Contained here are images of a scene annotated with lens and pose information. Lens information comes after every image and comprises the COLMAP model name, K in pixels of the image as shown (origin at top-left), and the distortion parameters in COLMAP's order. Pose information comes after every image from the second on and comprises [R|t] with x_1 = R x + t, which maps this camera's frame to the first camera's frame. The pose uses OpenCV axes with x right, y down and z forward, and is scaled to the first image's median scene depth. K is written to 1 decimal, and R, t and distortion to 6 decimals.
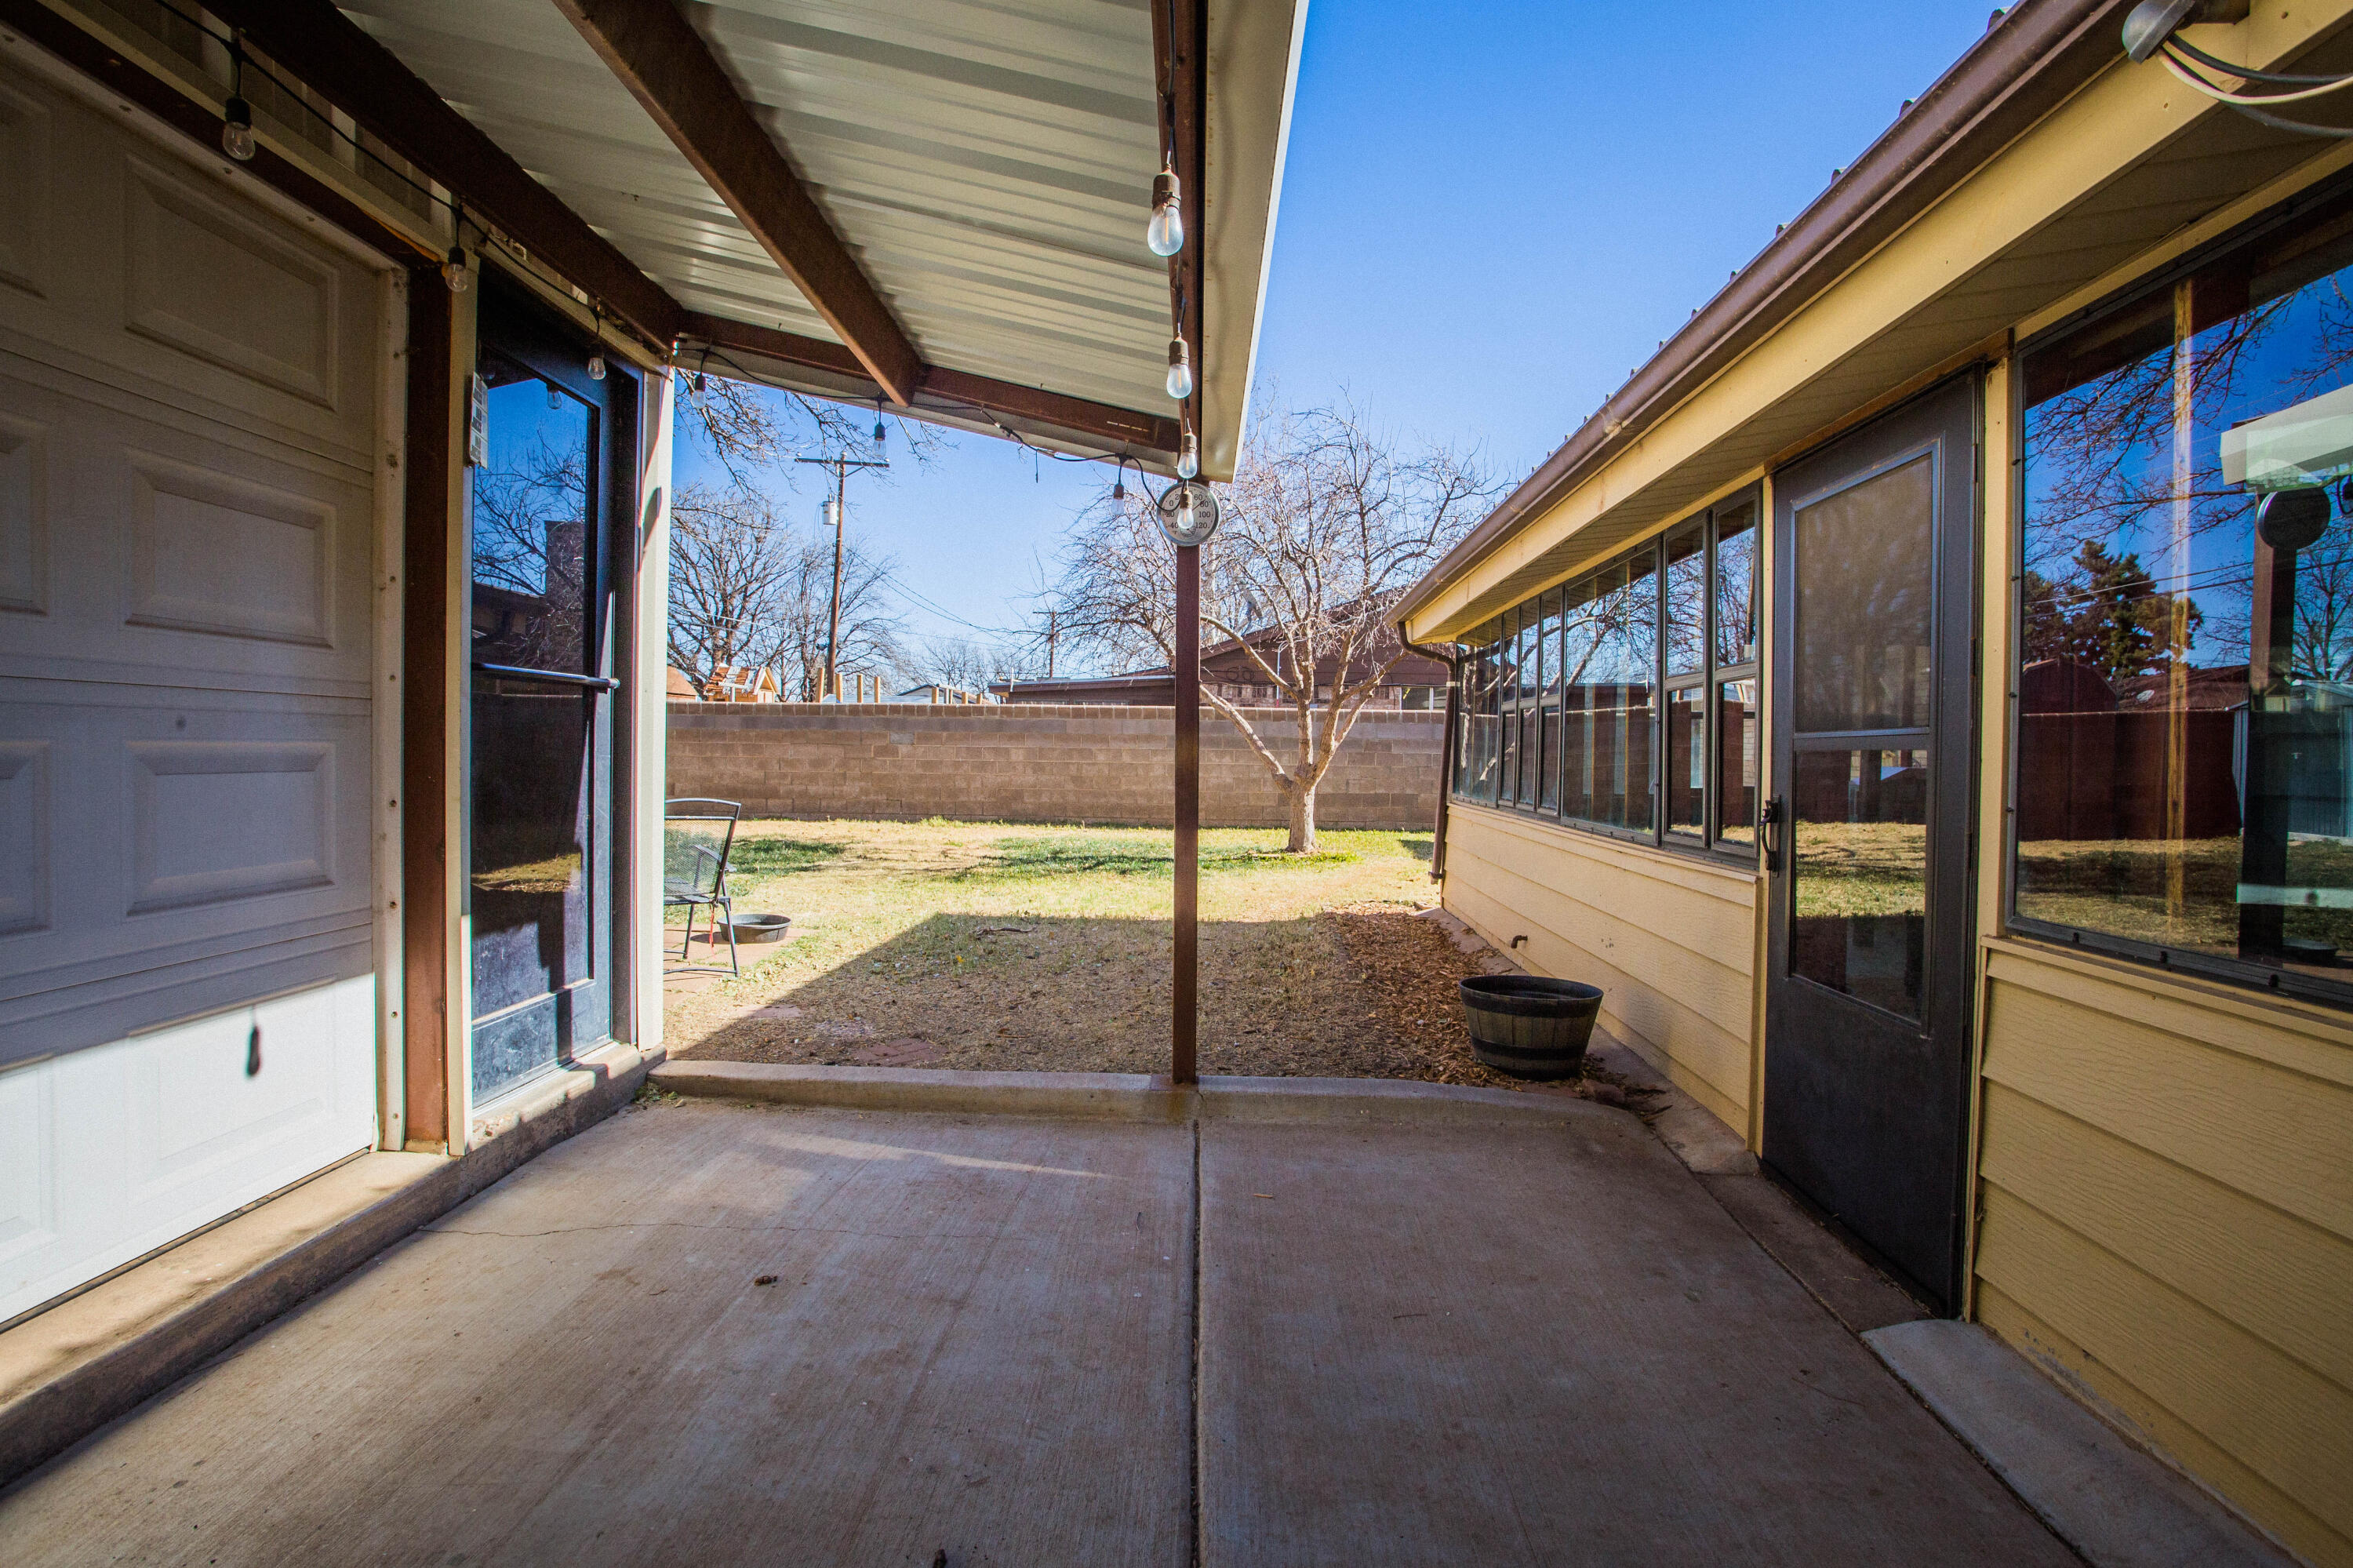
lens RADIAL K [[1135.0, 0, 1171.0], [0, 1135.0, 778.3], [0, 0, 1]] dist [-0.077513, 0.031637]
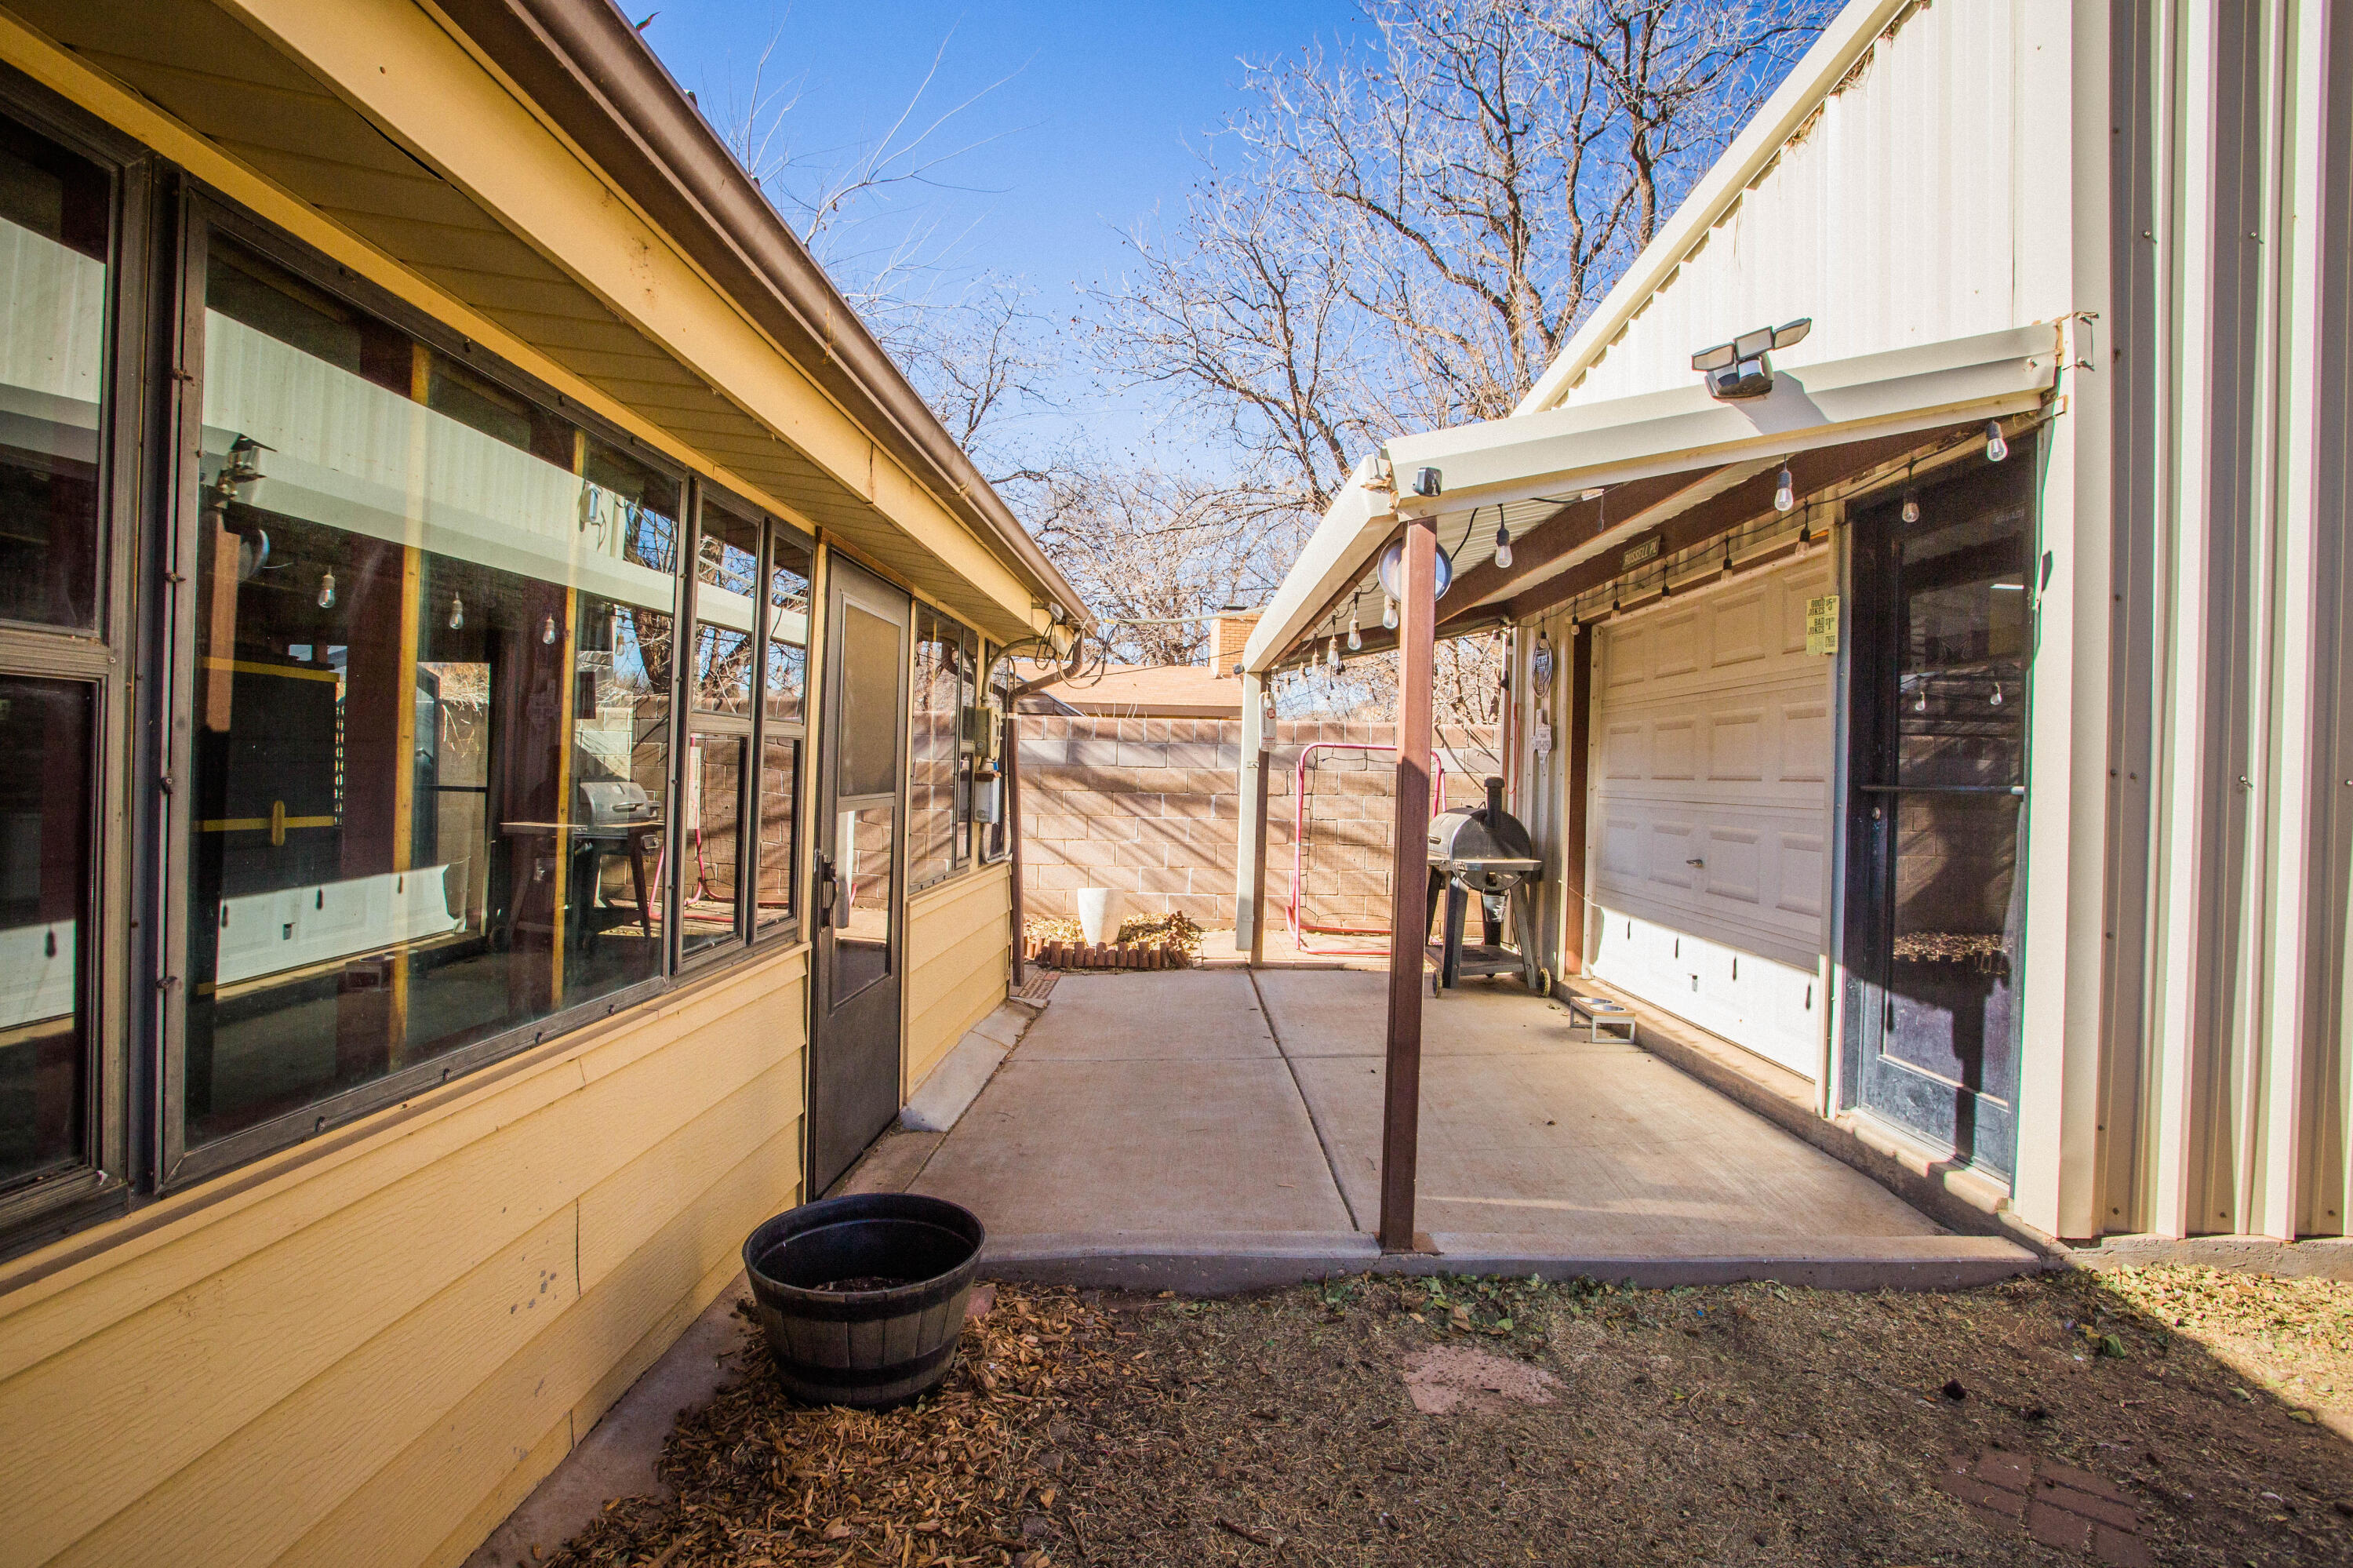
lens RADIAL K [[1135.0, 0, 1171.0], [0, 1135.0, 778.3], [0, 0, 1]] dist [-0.077513, 0.031637]
pose [[-0.998864, -0.038919, -0.027506, 0.250293], [-0.039845, 0.998629, 0.033956, -0.111651], [0.026146, 0.035014, -0.999045, 2.127997]]
